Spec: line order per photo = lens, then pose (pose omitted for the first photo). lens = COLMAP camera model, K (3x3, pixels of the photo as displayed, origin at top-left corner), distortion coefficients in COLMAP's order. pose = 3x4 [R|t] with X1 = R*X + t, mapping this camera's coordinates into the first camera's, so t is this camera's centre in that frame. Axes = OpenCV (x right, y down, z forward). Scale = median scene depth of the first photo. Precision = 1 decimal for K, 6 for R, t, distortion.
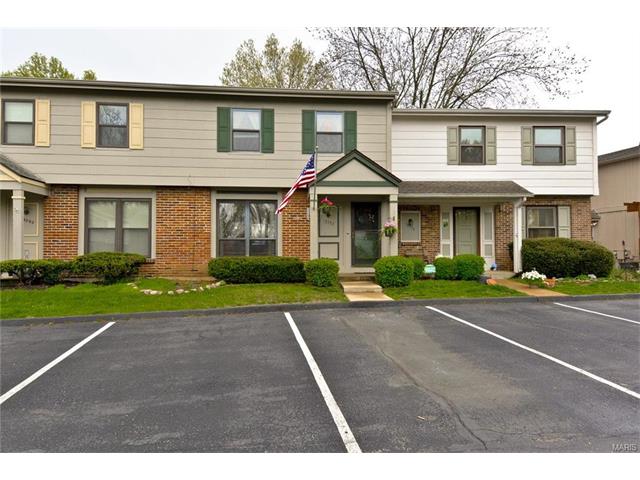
lens RADIAL K [[389.3, 0, 325.5], [0, 389.3, 240.6], [0, 0, 1]] dist [0.050528, -0.027693]
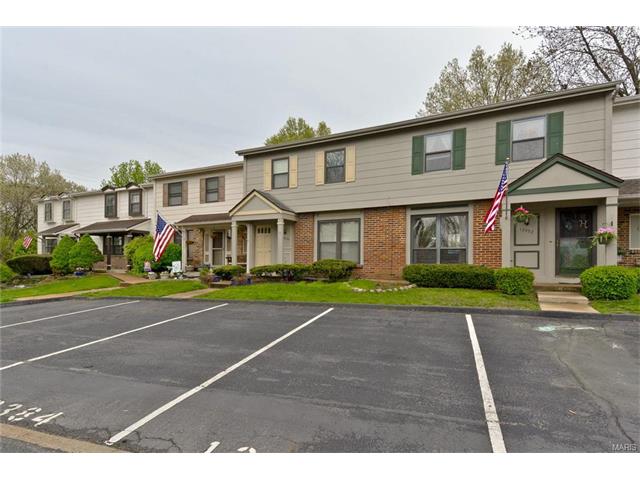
lens RADIAL K [[373.5, 0, 320.3], [0, 373.5, 241.0], [0, 0, 1]] dist [-0.044230, -0.005314]
pose [[0.849432, -0.018907, -0.527359, 0.087339], [0.007073, 0.999676, -0.024449, -0.002581], [0.527651, 0.017038, 0.849291, -0.107410]]
